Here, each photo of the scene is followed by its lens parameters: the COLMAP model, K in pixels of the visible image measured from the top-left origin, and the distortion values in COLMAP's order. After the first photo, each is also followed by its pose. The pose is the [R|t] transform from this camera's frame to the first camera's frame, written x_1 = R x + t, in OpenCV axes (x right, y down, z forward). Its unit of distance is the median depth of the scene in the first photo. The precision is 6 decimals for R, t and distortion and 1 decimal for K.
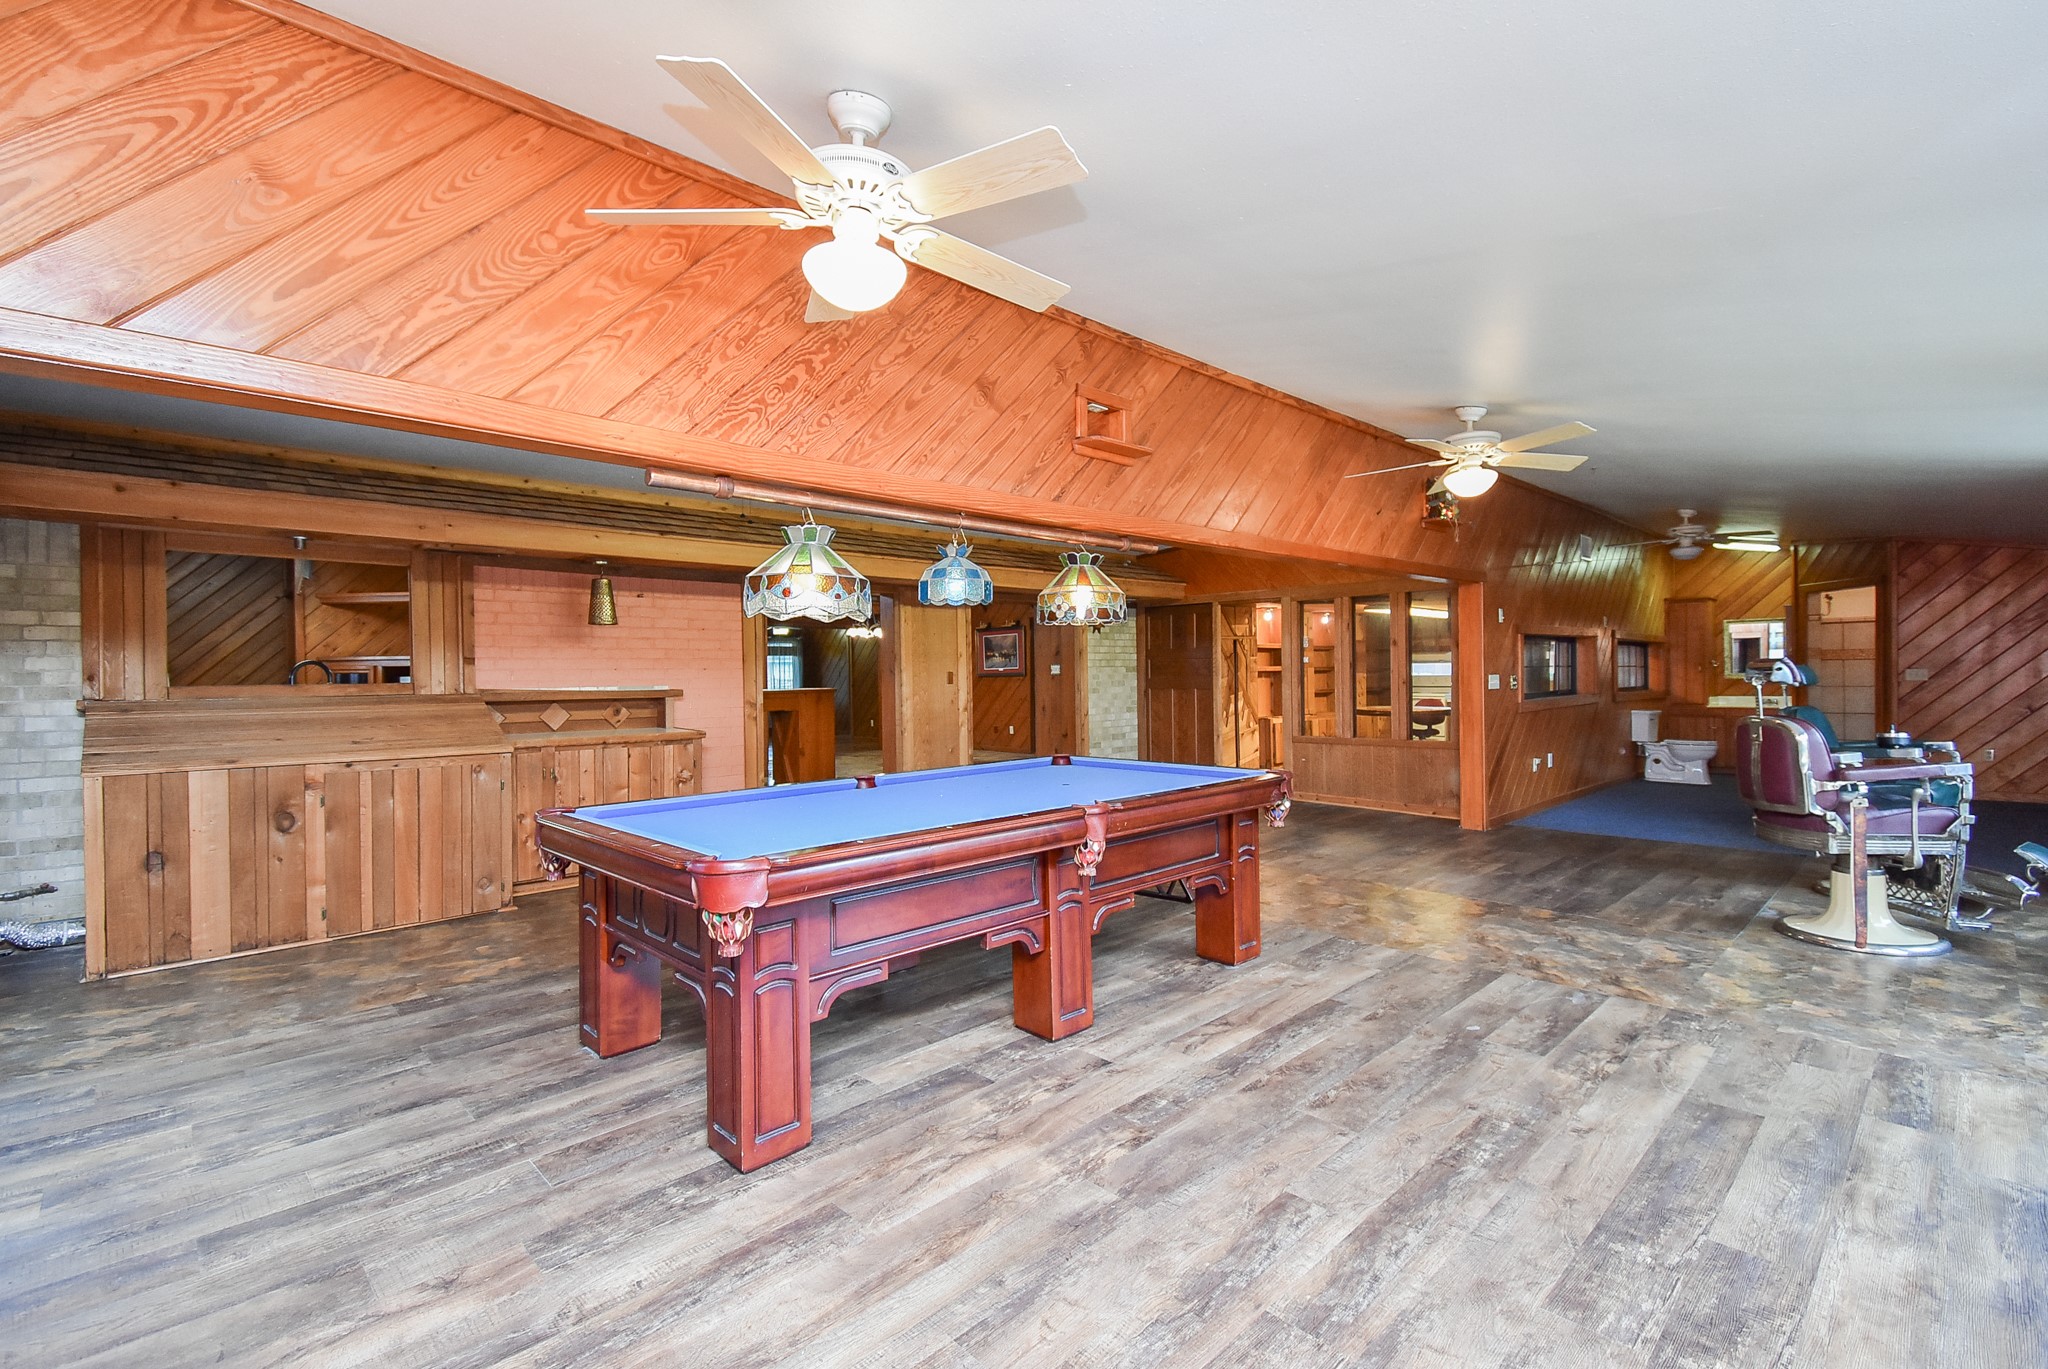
lens RADIAL K [[904.4, 0, 1010.2], [0, 904.4, 681.5], [0, 0, 1]] dist [0.053209, -0.028697]
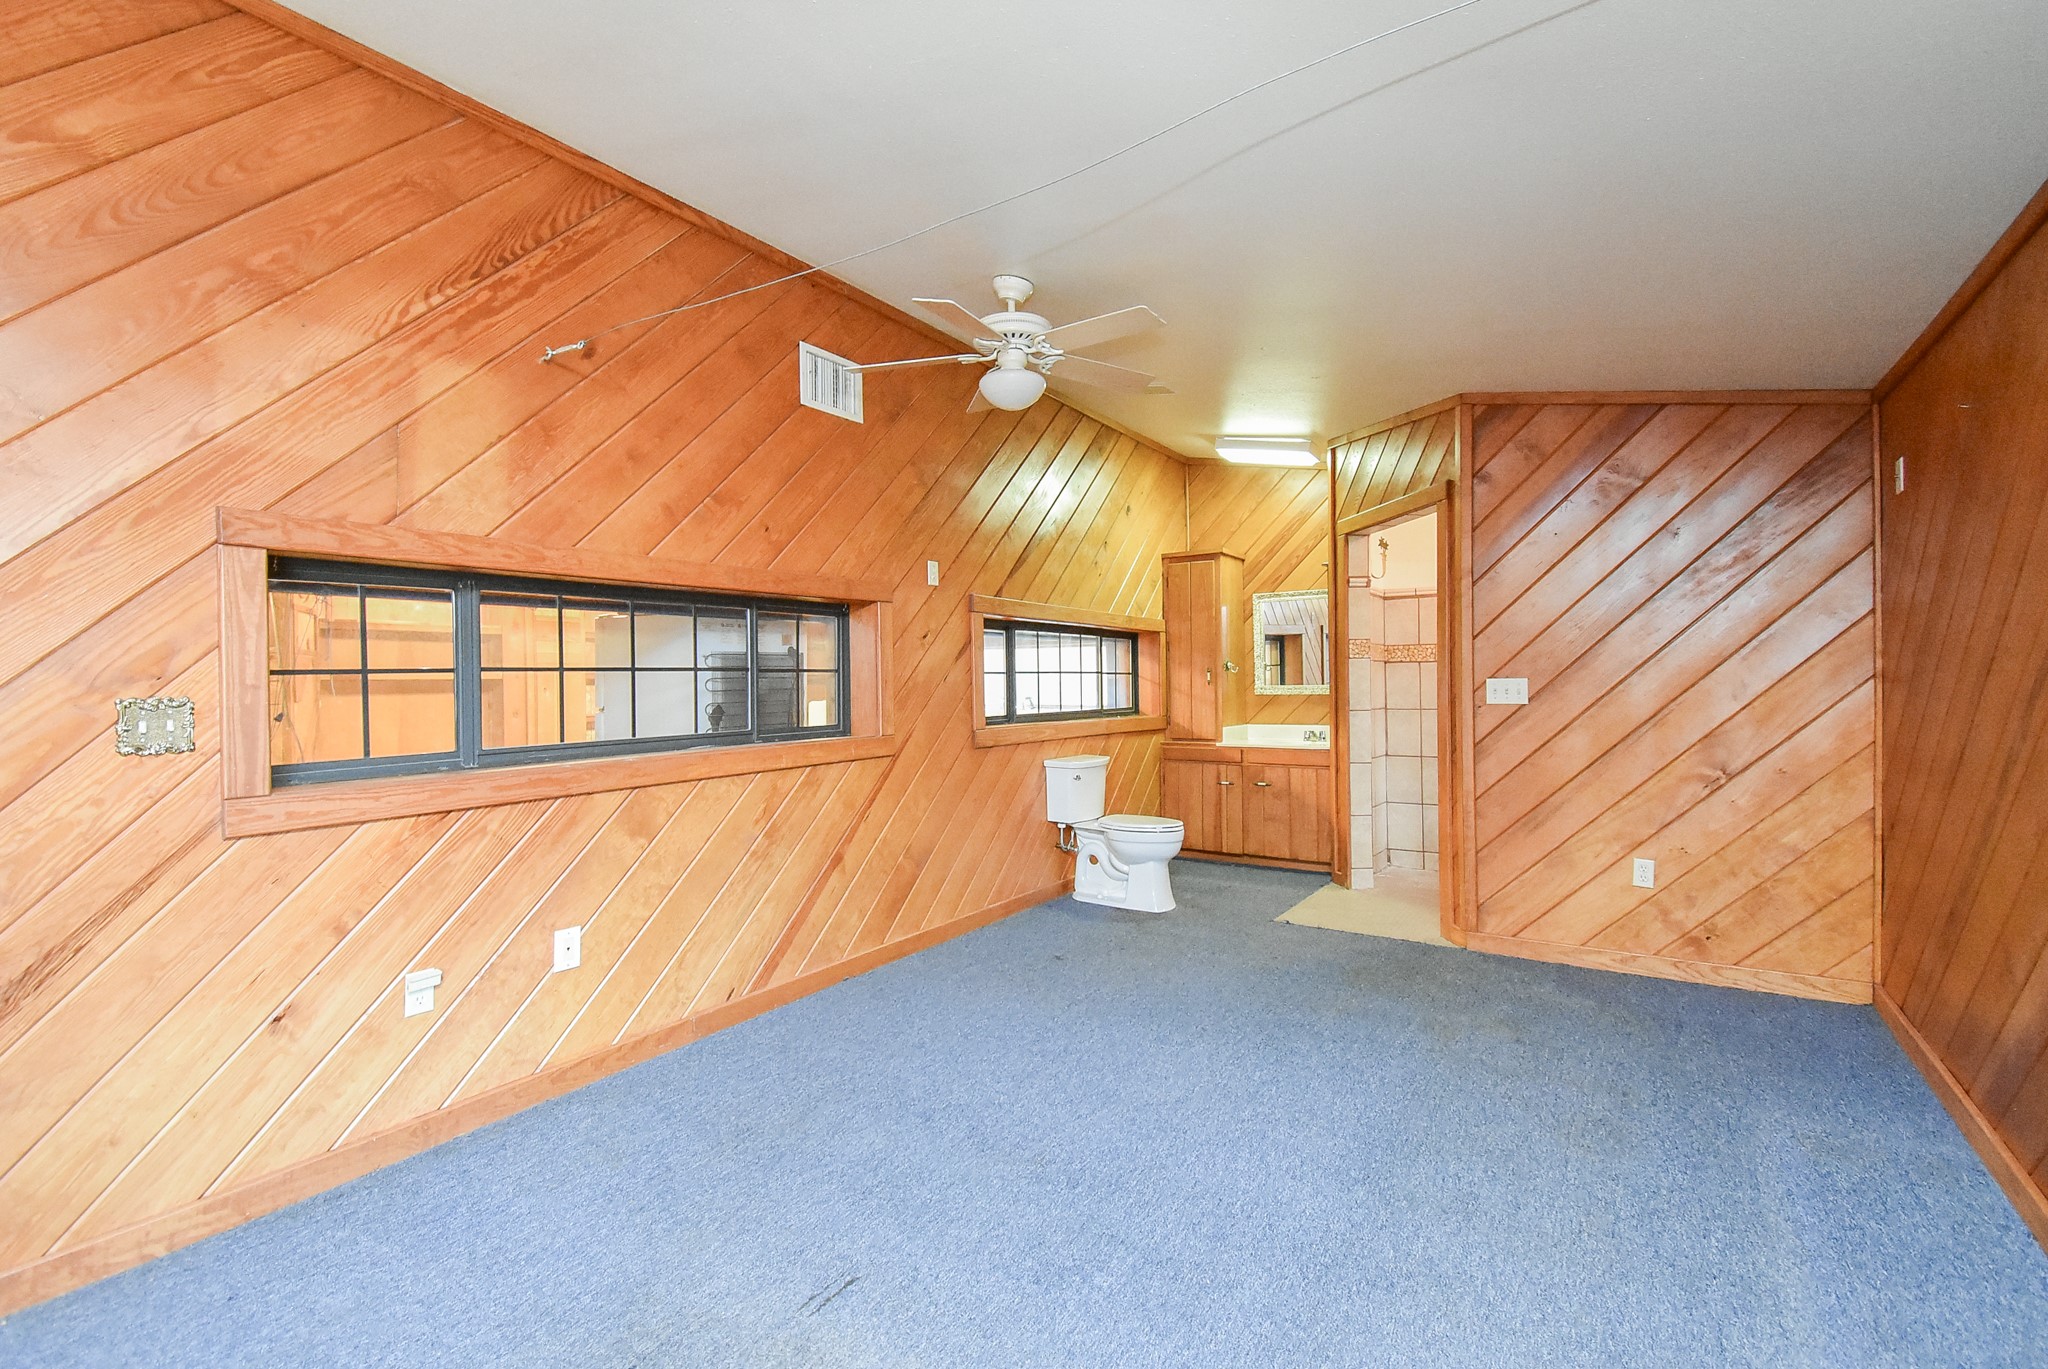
lens RADIAL K [[904.4, 0, 1010.2], [0, 904.4, 681.5], [0, 0, 1]] dist [0.053209, -0.028697]
pose [[0.974979, -0.001214, 0.222292, 0.544555], [0.002557, 0.999980, -0.005753, -0.008879], [-0.222281, 0.006178, 0.974963, 0.522115]]
